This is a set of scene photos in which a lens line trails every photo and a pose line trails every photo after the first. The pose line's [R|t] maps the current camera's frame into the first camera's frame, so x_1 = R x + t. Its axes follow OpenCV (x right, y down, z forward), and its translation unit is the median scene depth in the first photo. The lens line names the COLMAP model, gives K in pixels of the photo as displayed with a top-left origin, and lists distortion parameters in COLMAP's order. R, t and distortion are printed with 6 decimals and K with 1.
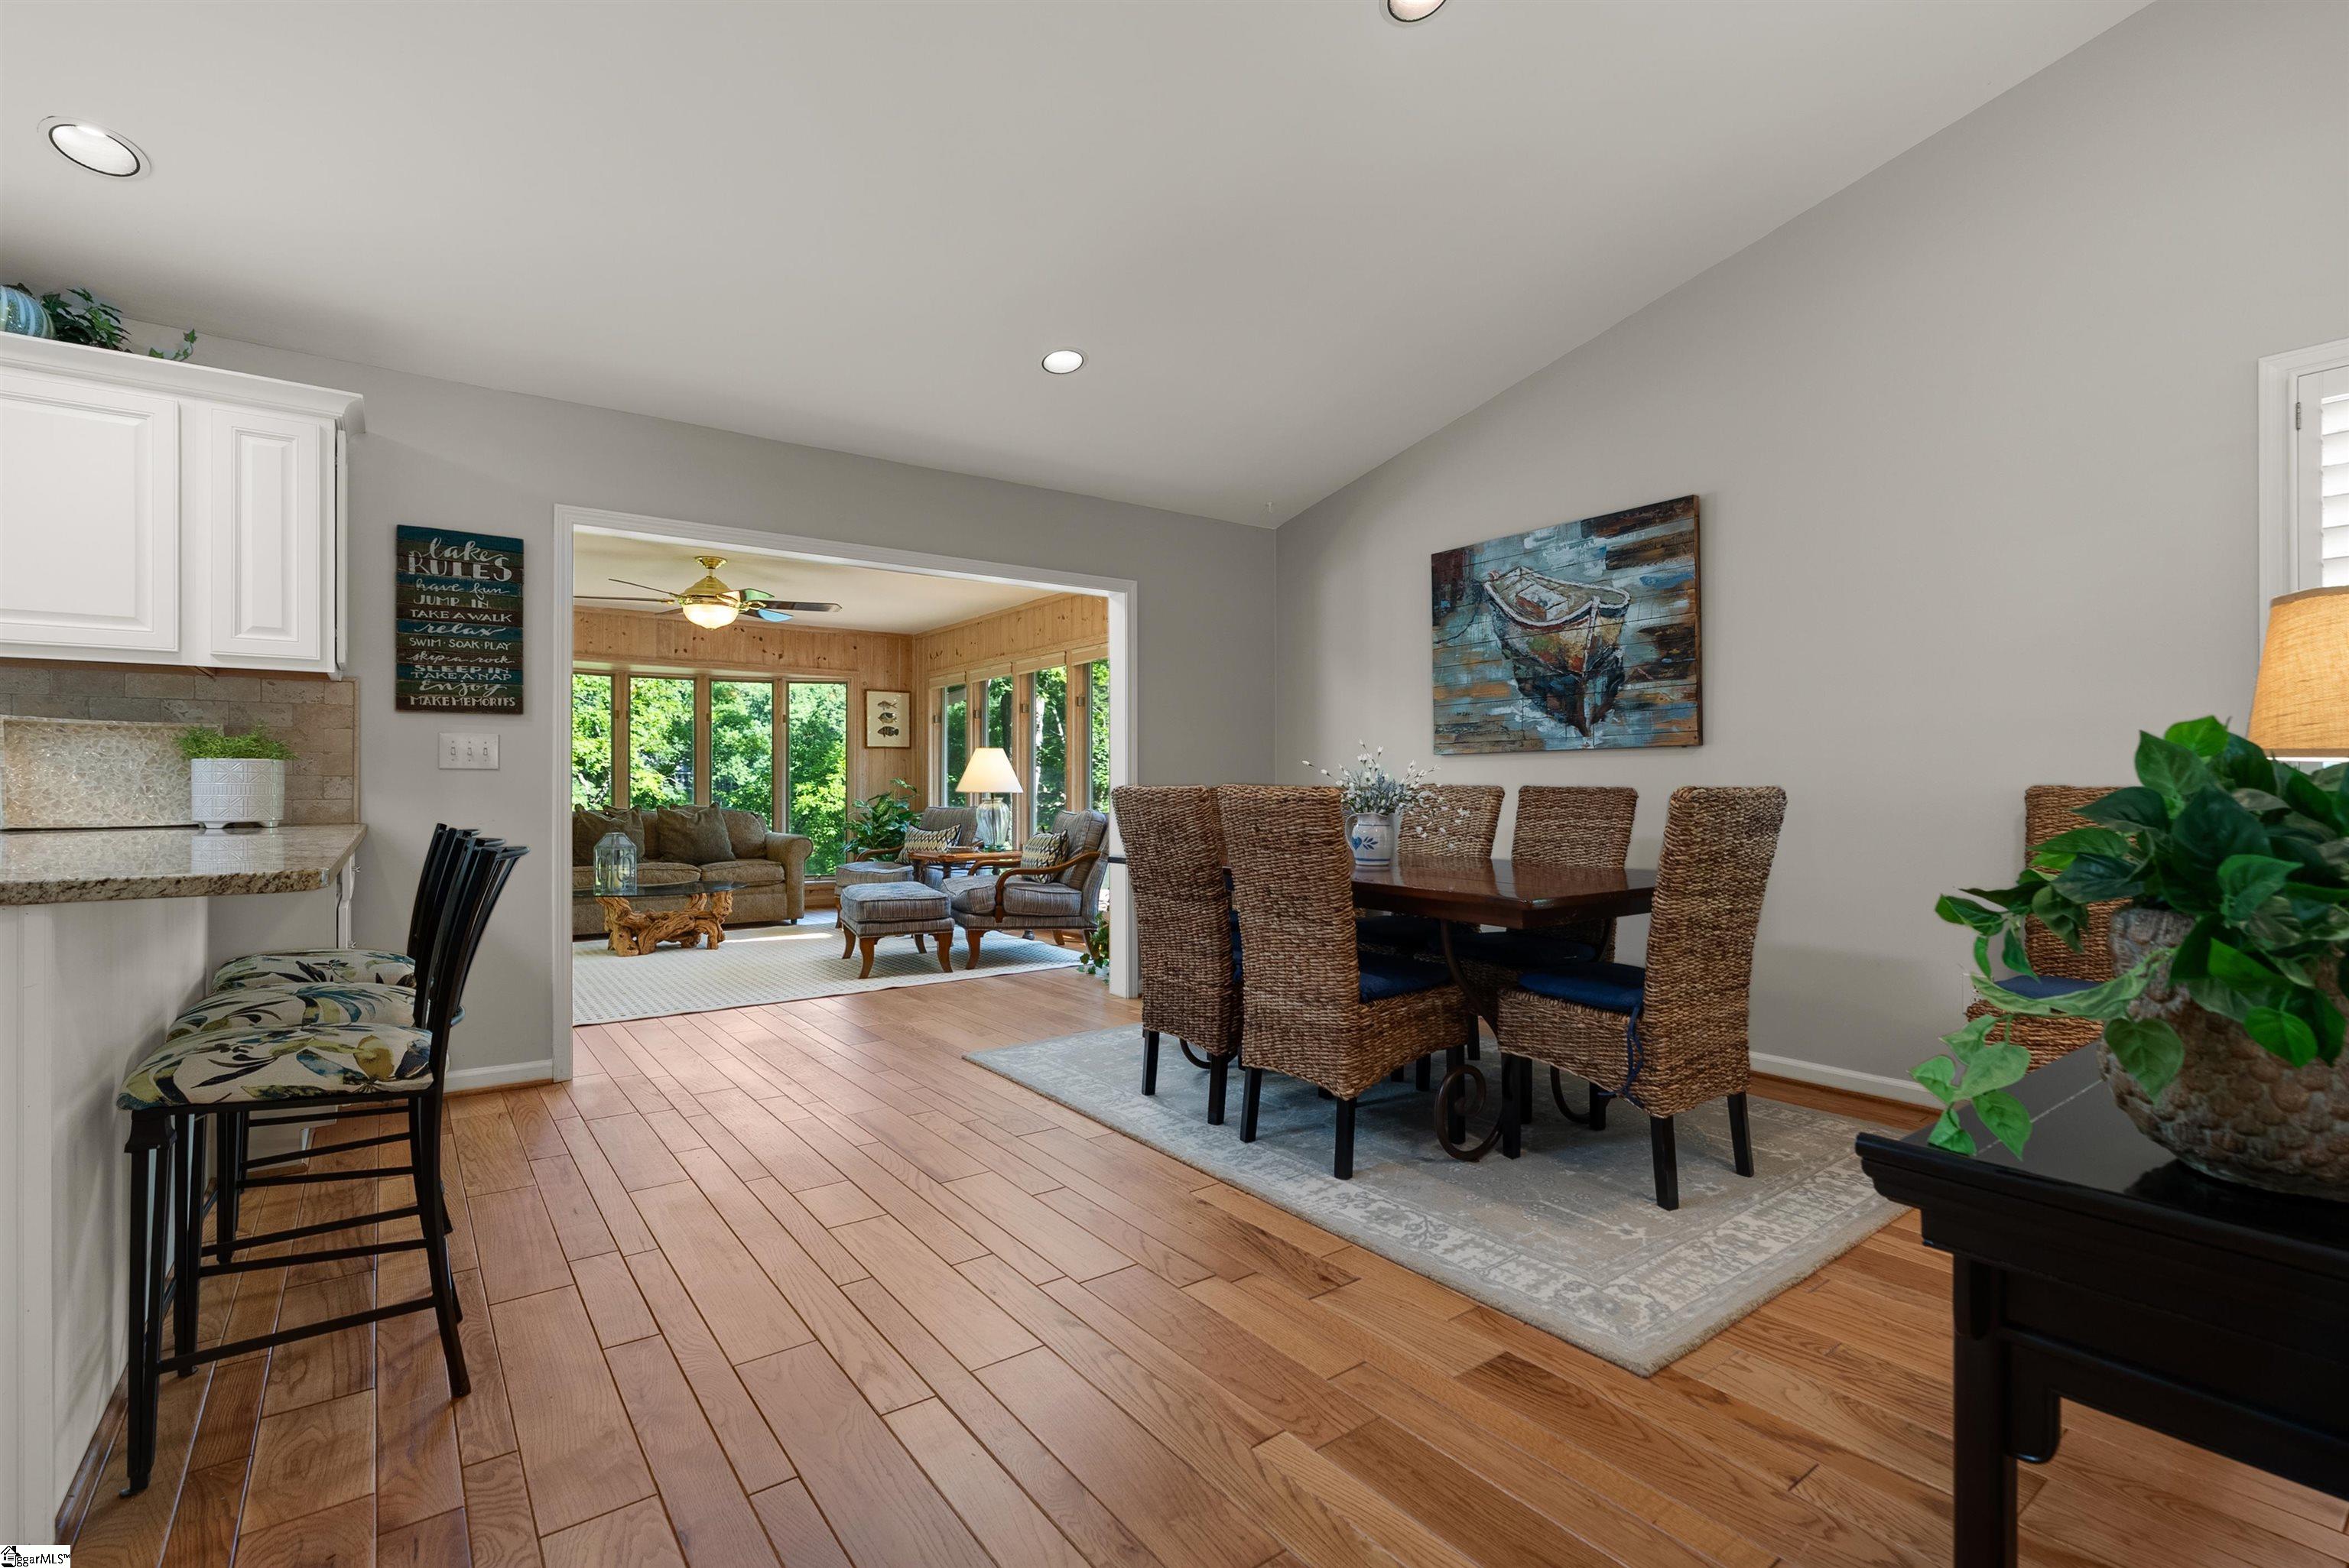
lens RADIAL K [[1071.0, 0, 1180.0], [0, 1071.0, 790.8], [0, 0, 1]] dist [-0.008994, 0.003999]
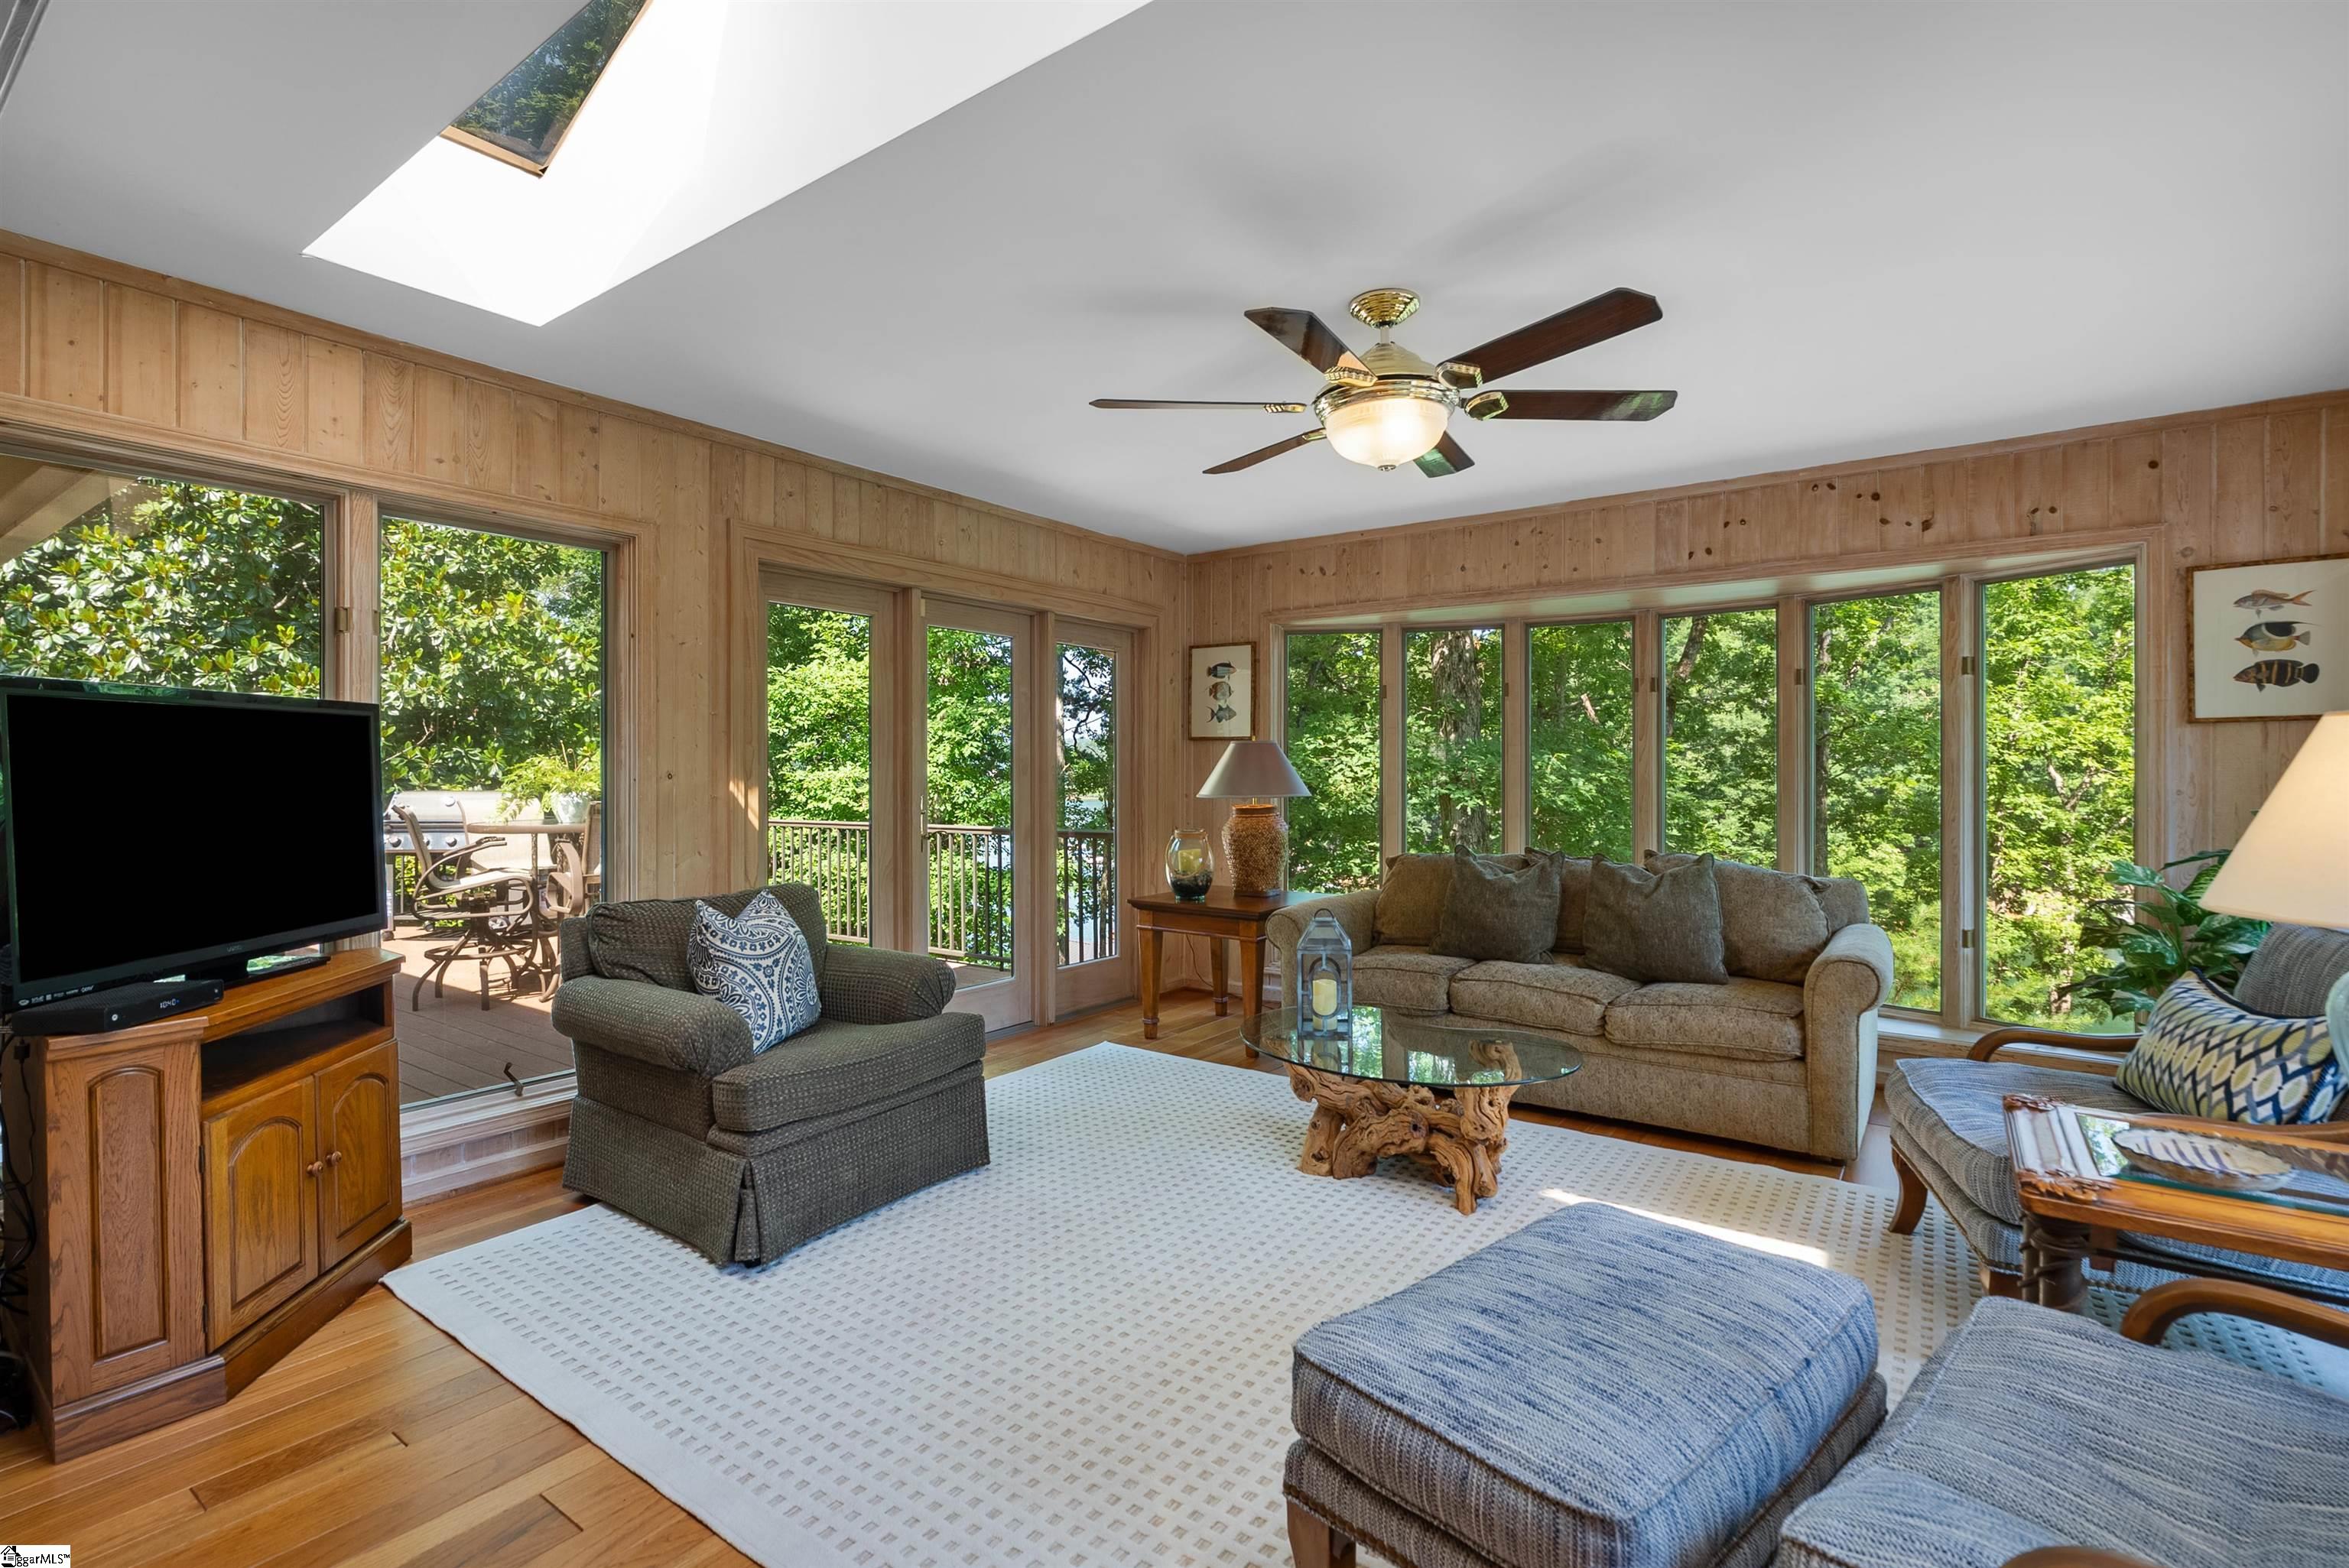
lens RADIAL K [[1071.0, 0, 1203.2], [0, 1071.0, 780.3], [0, 0, 1]] dist [-0.008994, 0.003999]
pose [[0.300767, 0.006228, -0.953677, -0.102377], [-0.002290, 0.999981, 0.005809, -0.055527], [0.953695, 0.000437, 0.300775, 1.462045]]
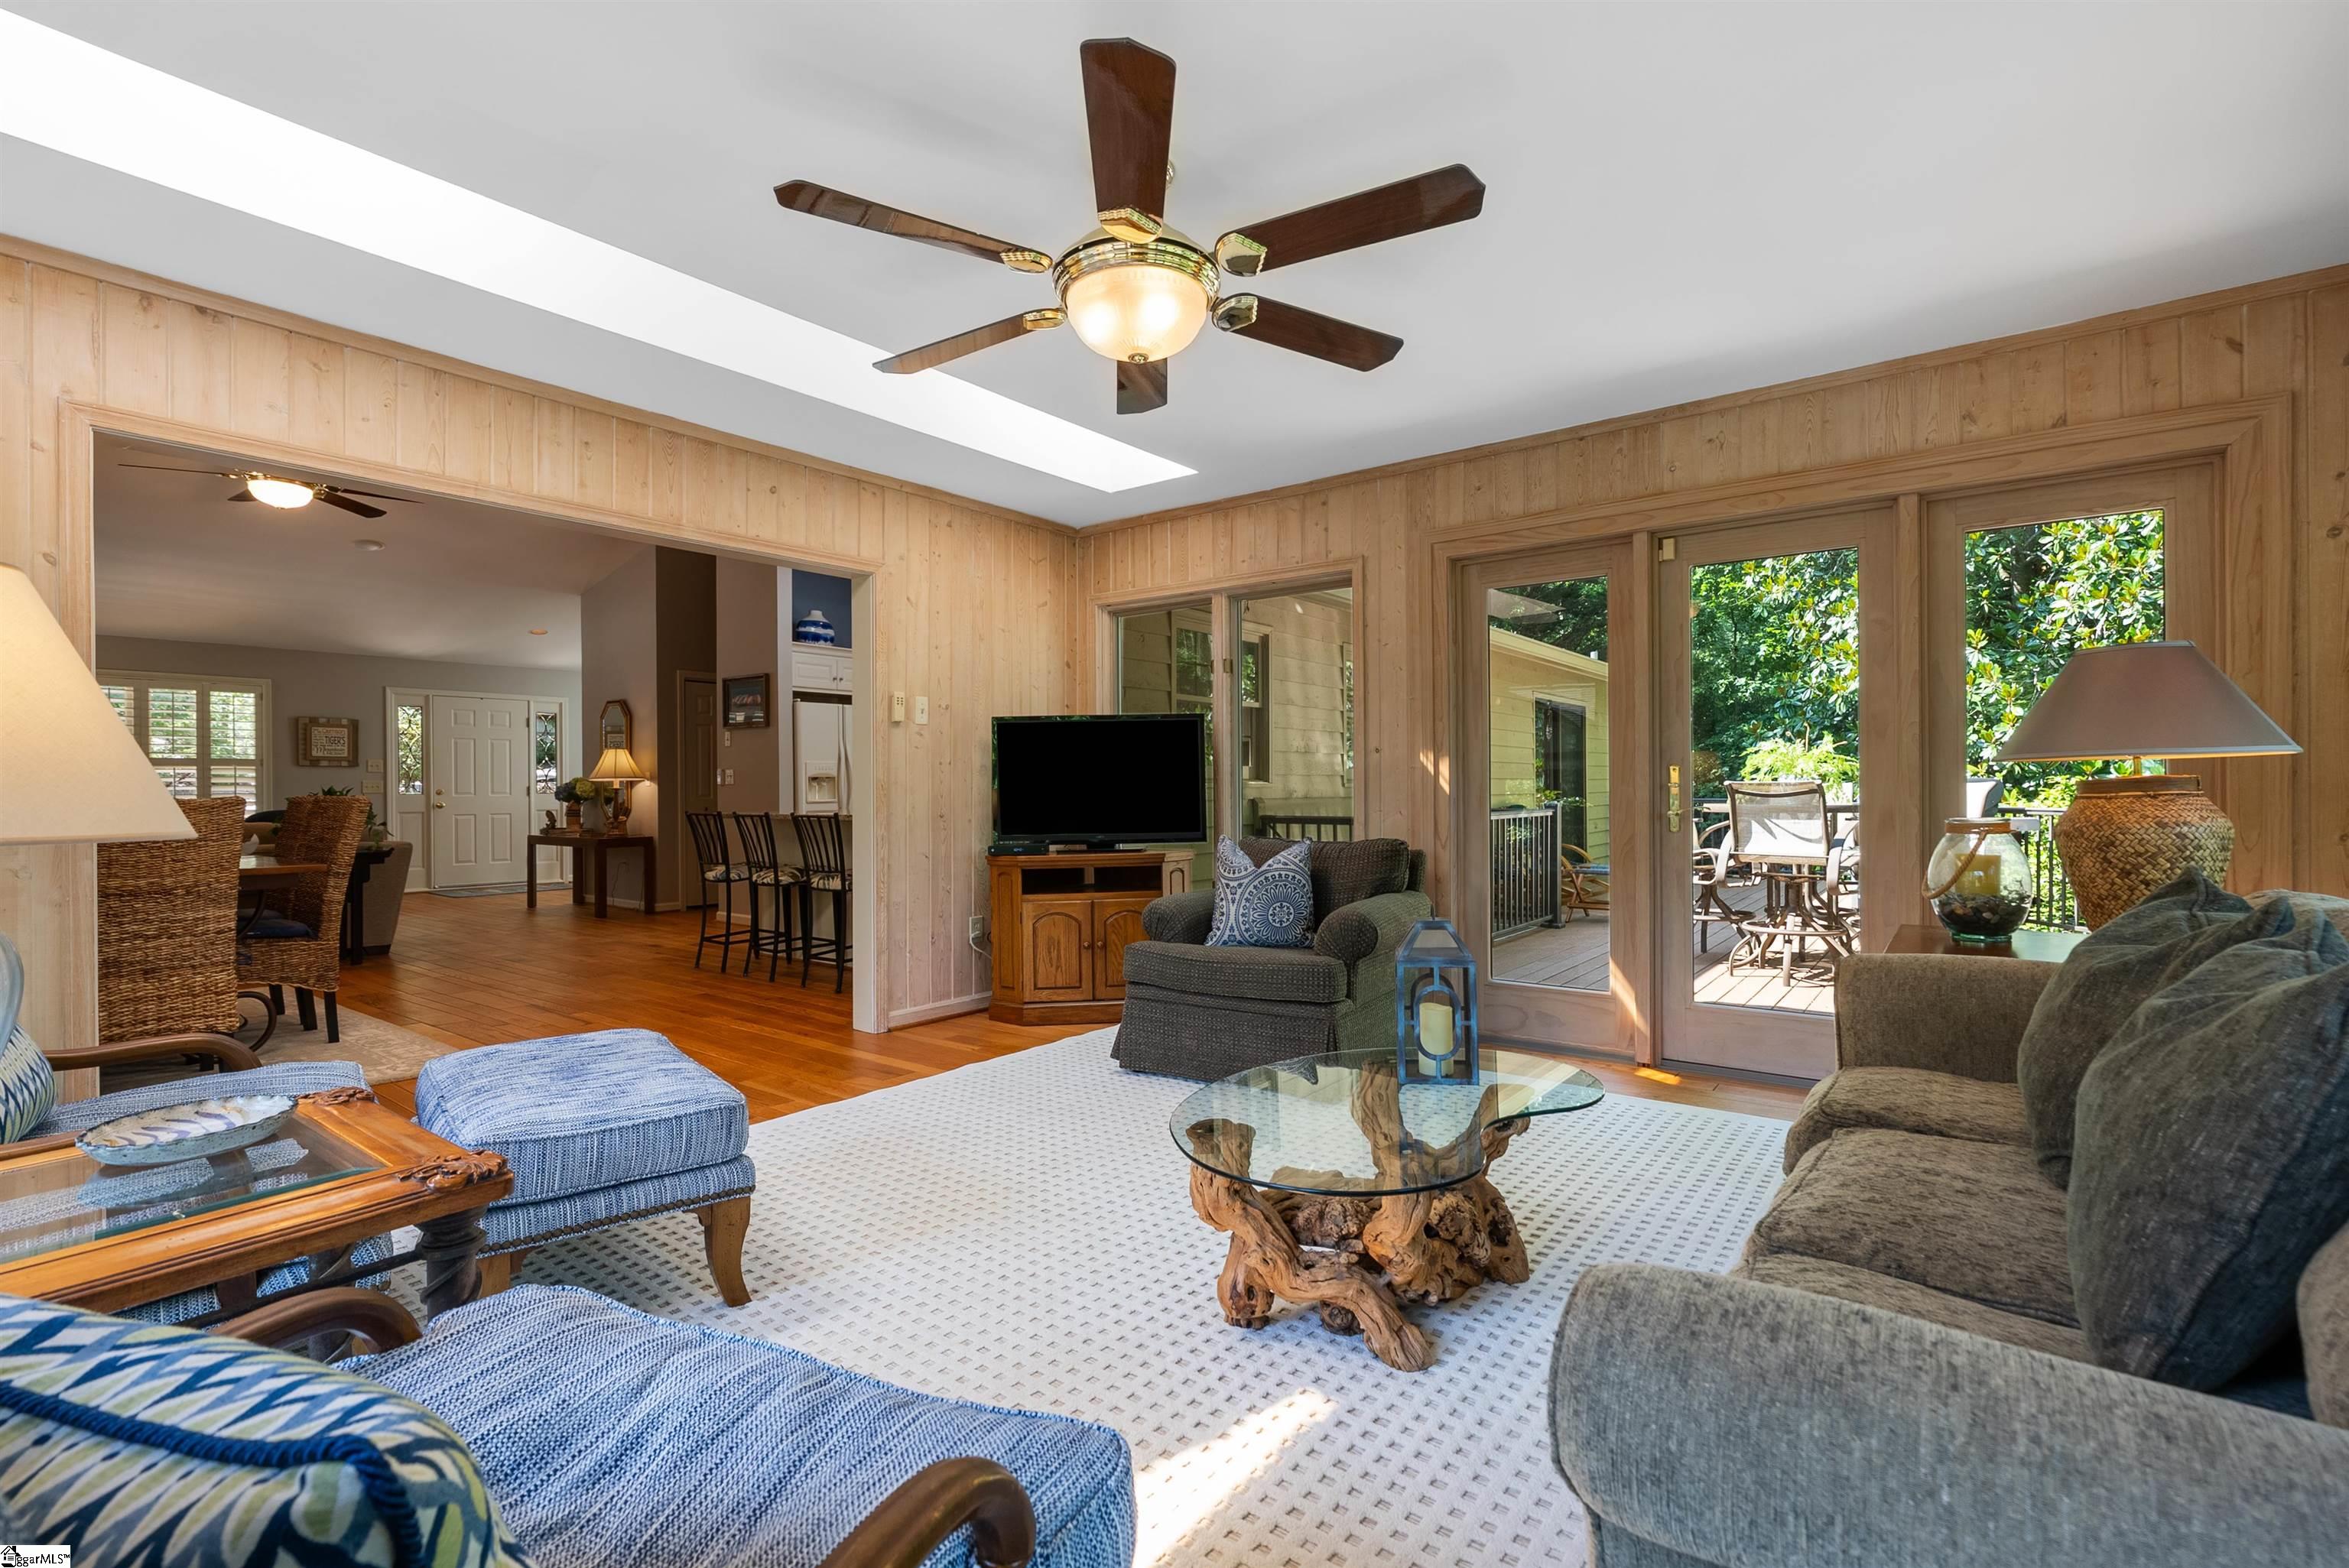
lens RADIAL K [[1071.0, 0, 1158.3], [0, 1071.0, 778.0], [0, 0, 1]] dist [-0.008994, 0.003999]
pose [[-0.964602, 0.003301, -0.263690, -0.619688], [0.004937, 0.999972, -0.005543, -0.014270], [0.263664, -0.006648, -0.964592, 2.442414]]
